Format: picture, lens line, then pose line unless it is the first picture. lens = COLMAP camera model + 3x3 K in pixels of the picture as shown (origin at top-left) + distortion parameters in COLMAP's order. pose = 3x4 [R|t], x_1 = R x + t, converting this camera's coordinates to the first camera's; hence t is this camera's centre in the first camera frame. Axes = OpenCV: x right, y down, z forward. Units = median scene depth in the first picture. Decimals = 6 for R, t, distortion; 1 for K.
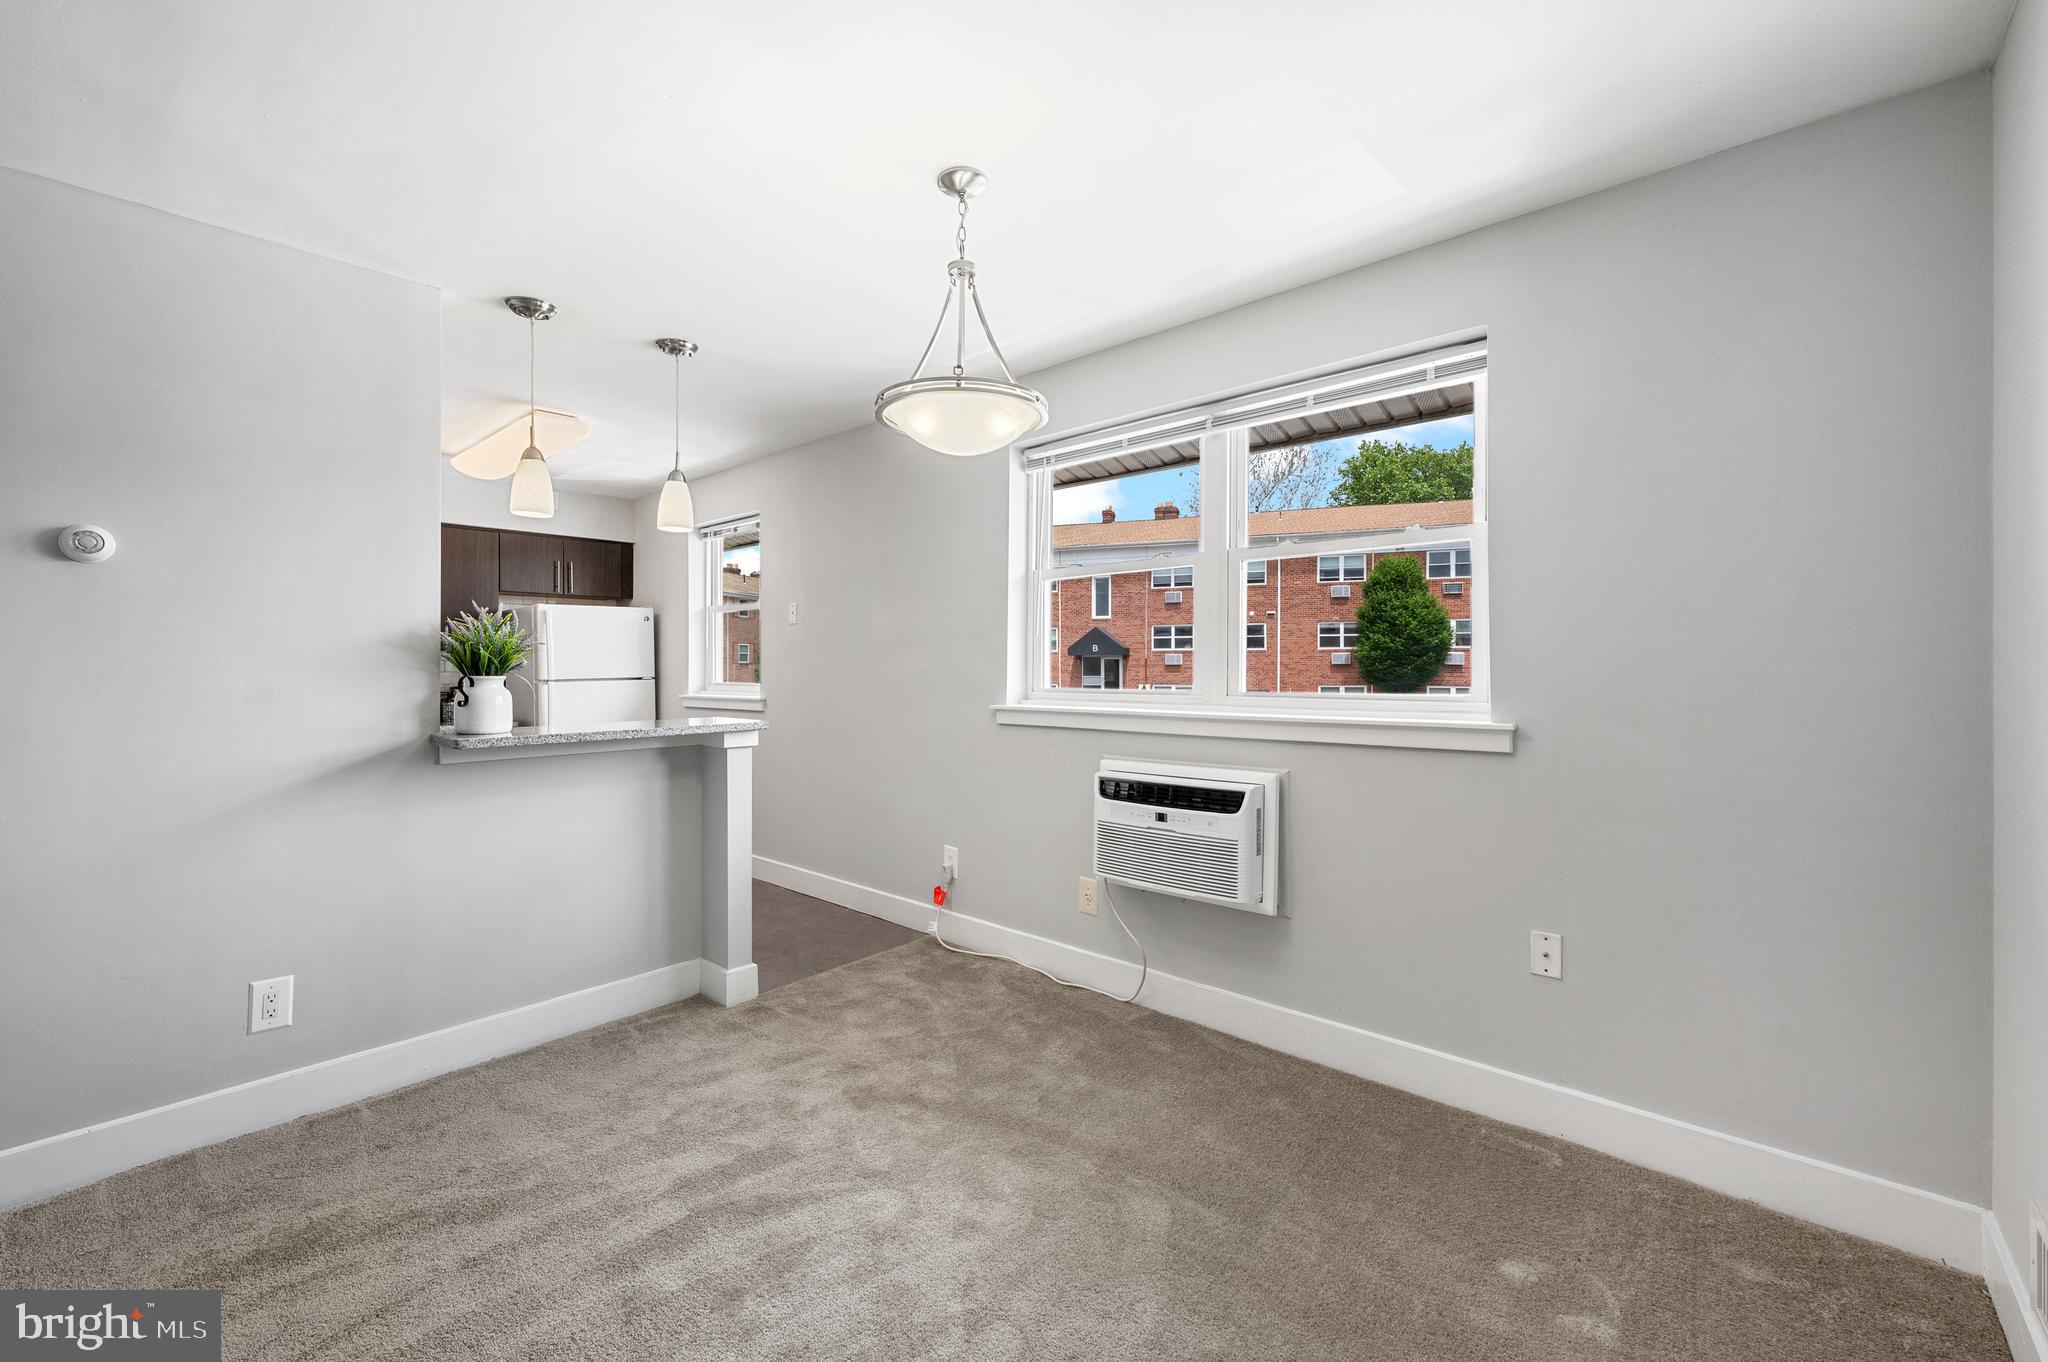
lens RADIAL K [[838.9, 0, 1020.6], [0, 838.9, 664.3], [0, 0, 1]] dist [0.000069, 0.000075]
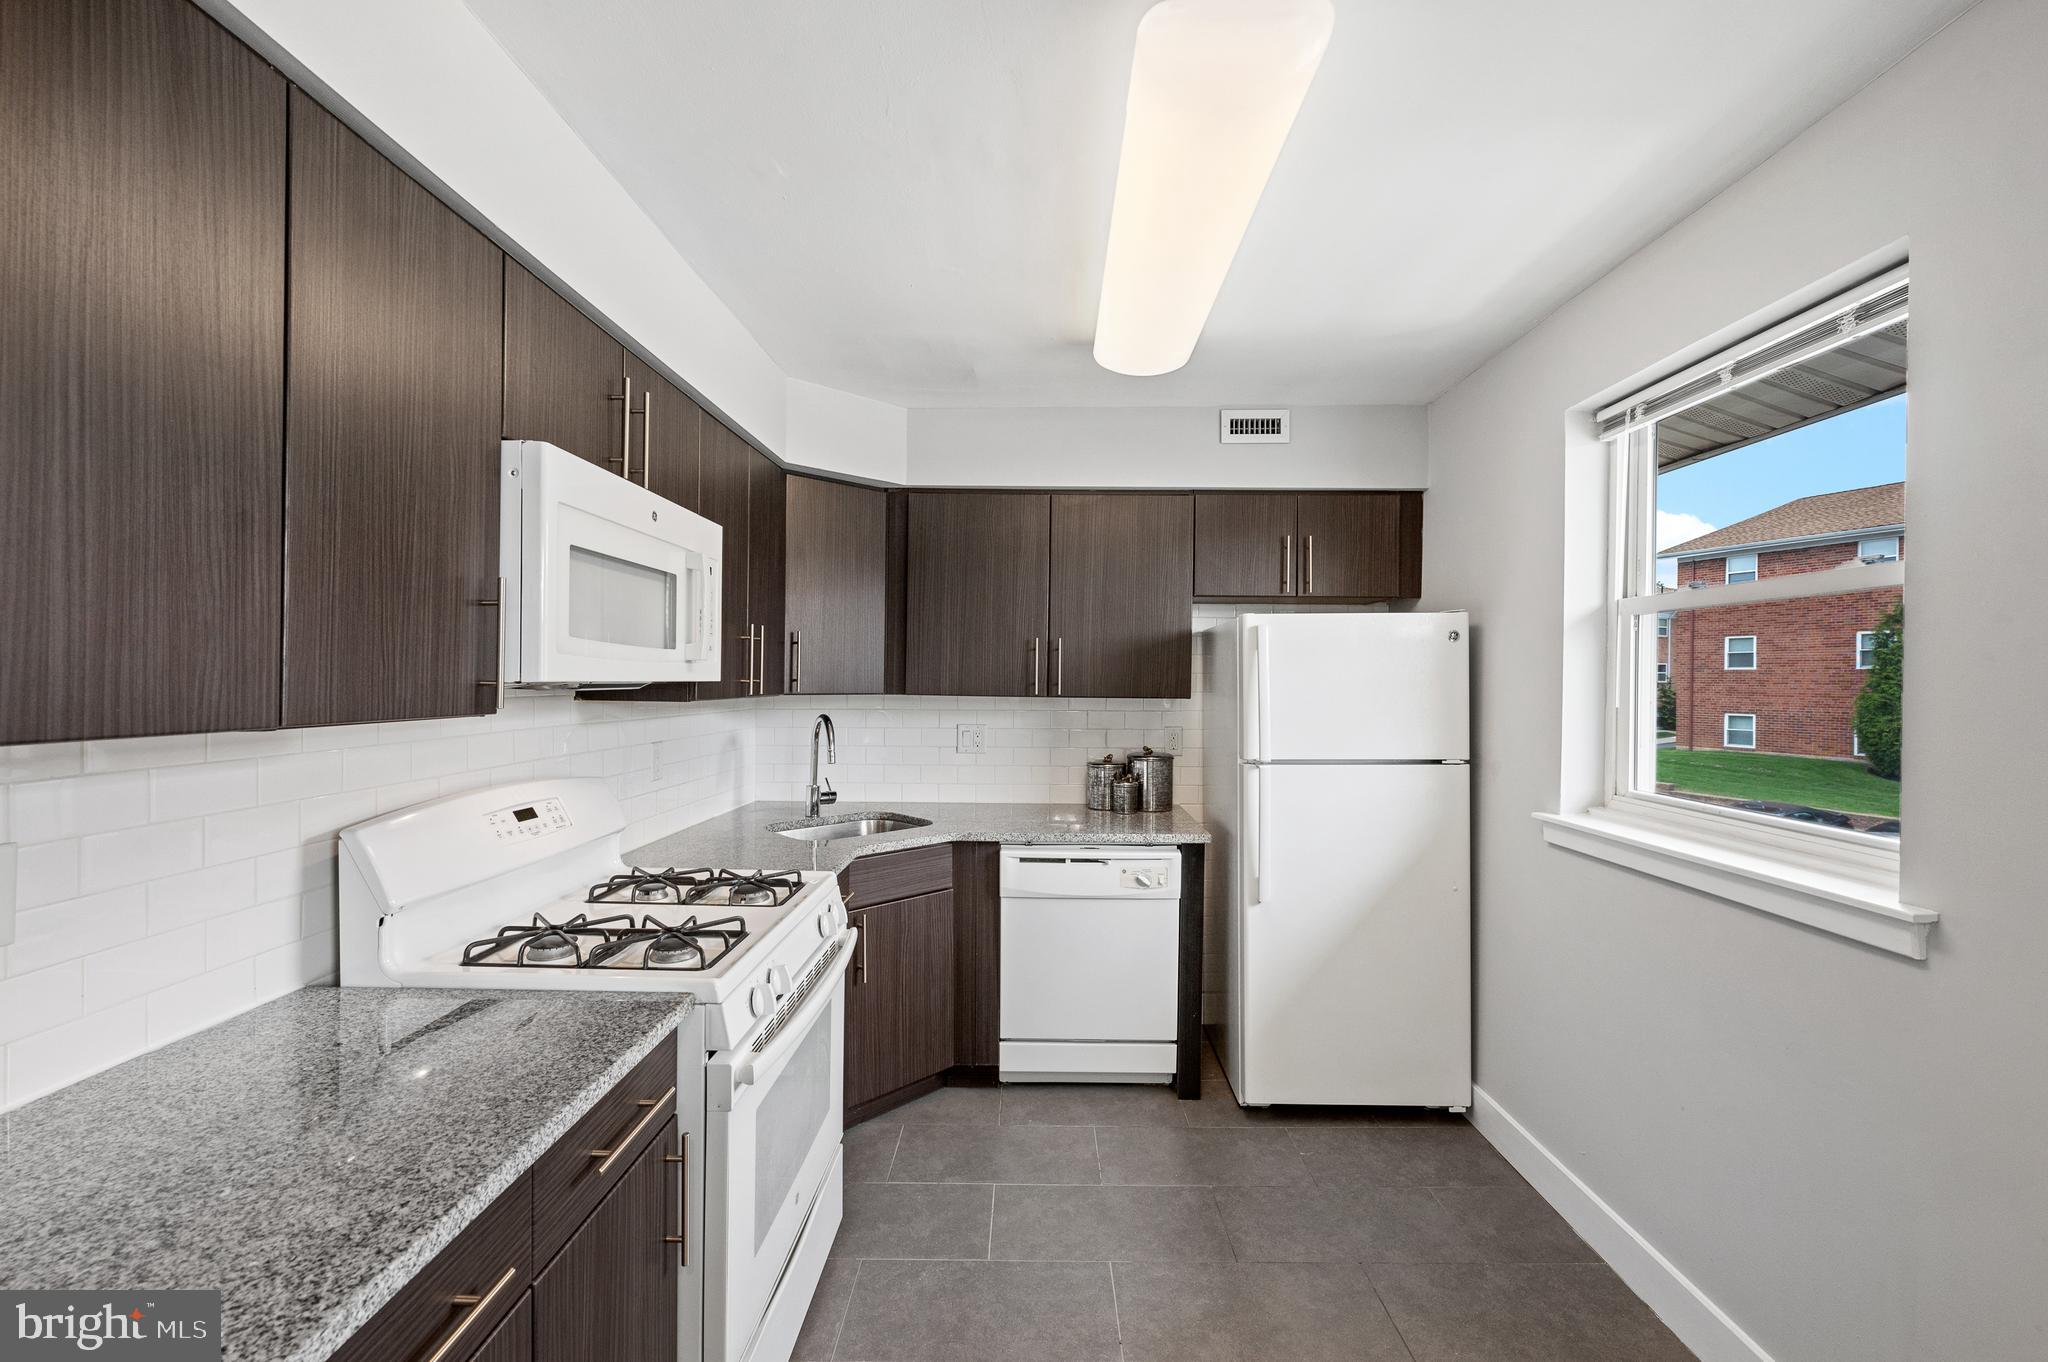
lens RADIAL K [[815.4, 0, 1034.7], [0, 815.4, 678.4], [0, 0, 1]] dist [0.000194, 0.000005]
pose [[0.661710, 0.010773, -0.749682, -0.473306], [-0.010253, 0.999933, 0.005319, -0.055702], [0.749689, 0.004167, 0.661777, 0.954925]]
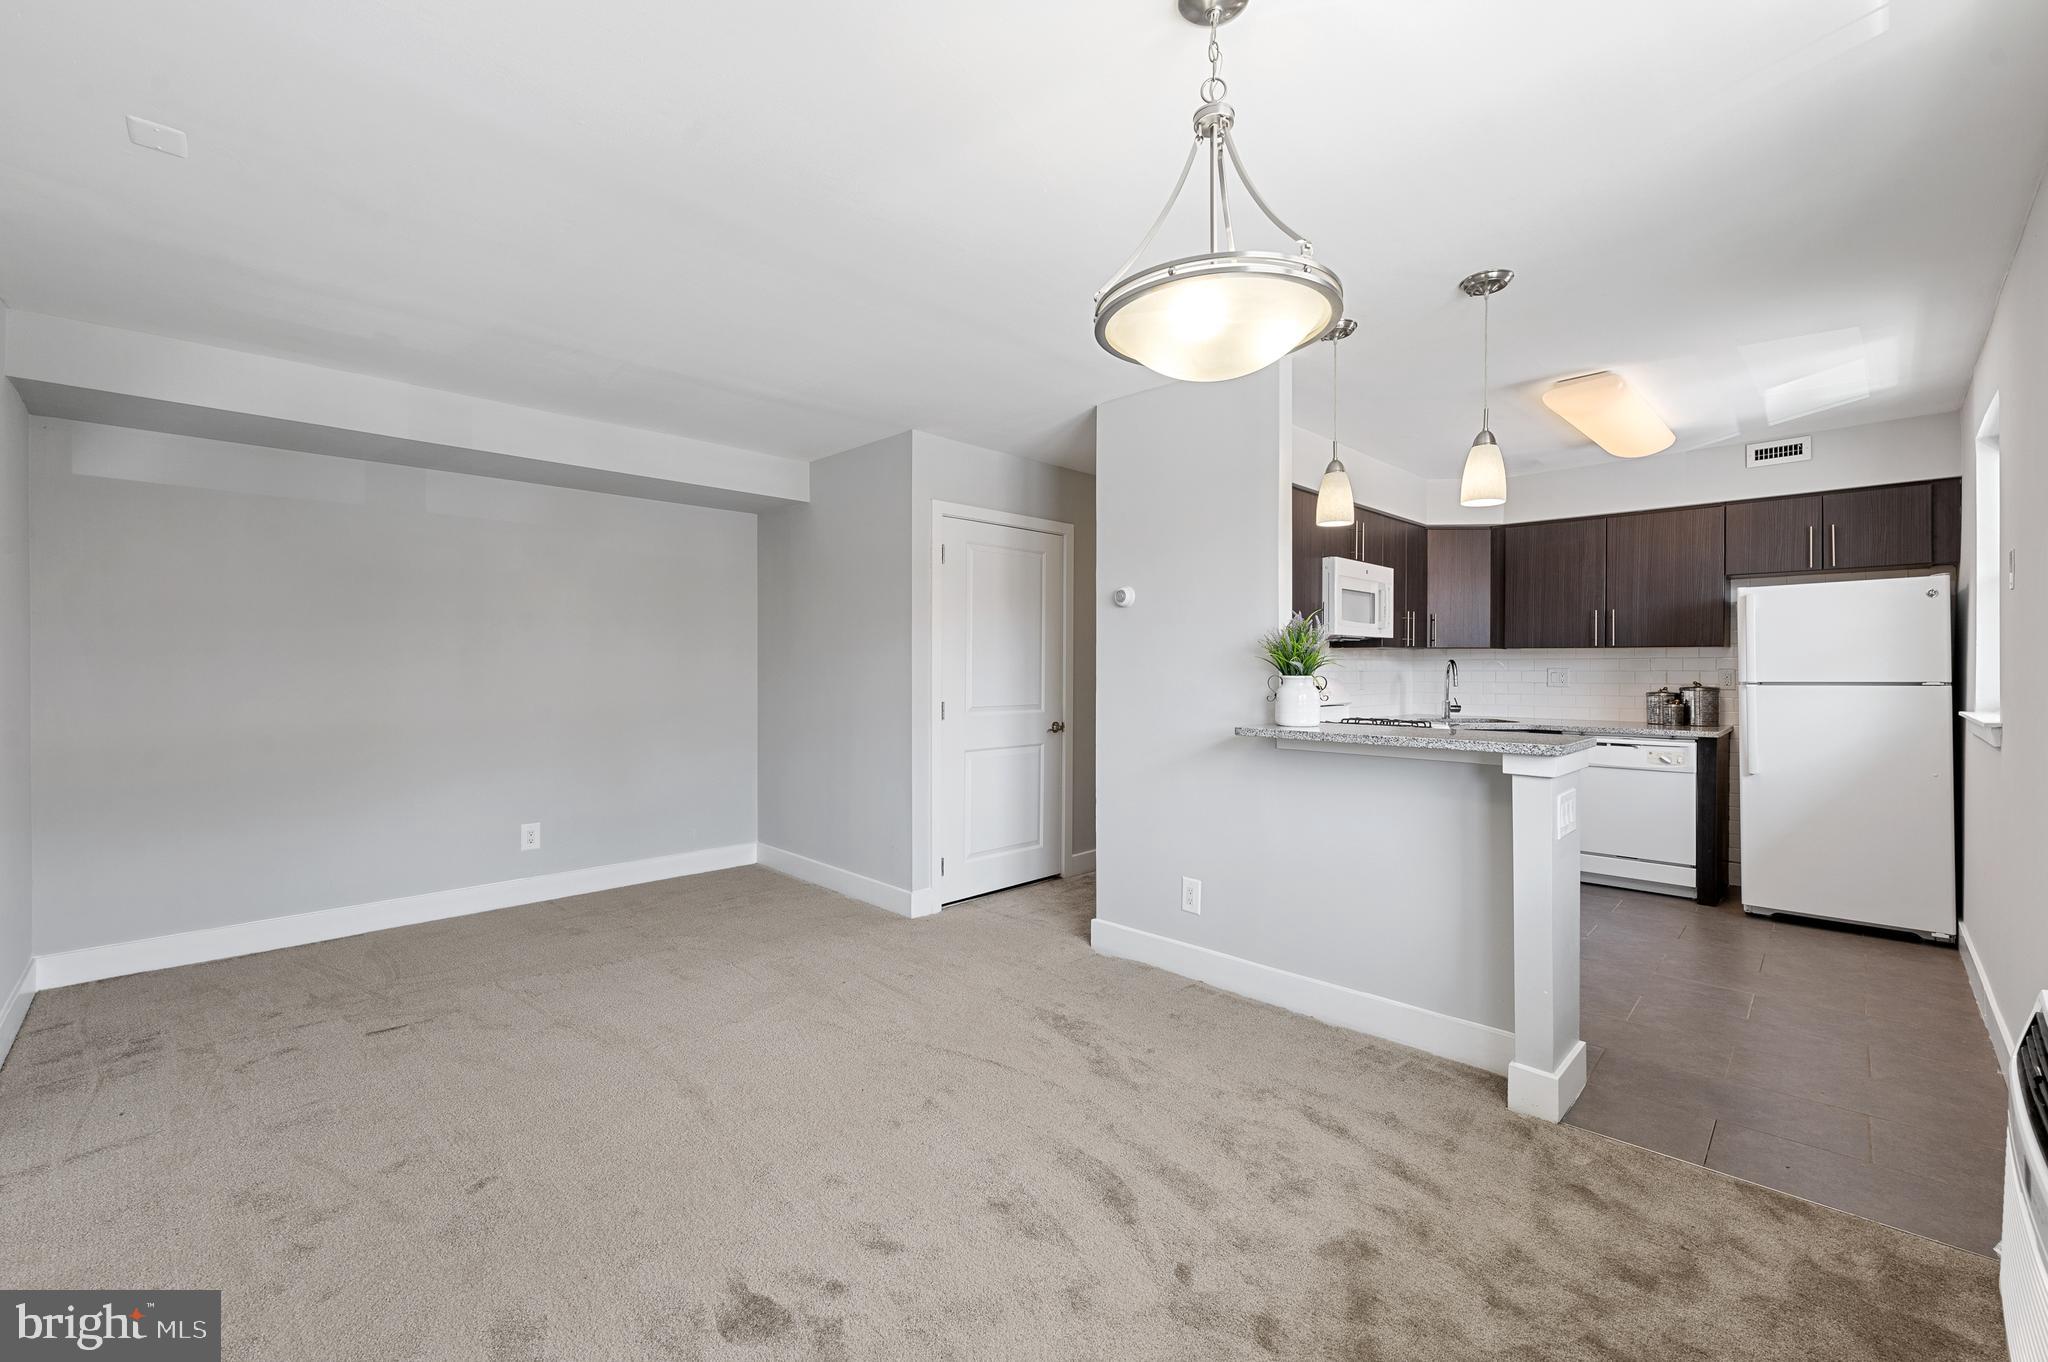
lens RADIAL K [[838.9, 0, 1020.6], [0, 838.9, 664.3], [0, 0, 1]] dist [0.000069, 0.000075]
pose [[-0.052561, 0.005653, -0.998602, 0.450759], [0.002451, 0.999982, 0.005532, -0.007433], [0.998615, -0.002157, -0.052574, 0.593601]]
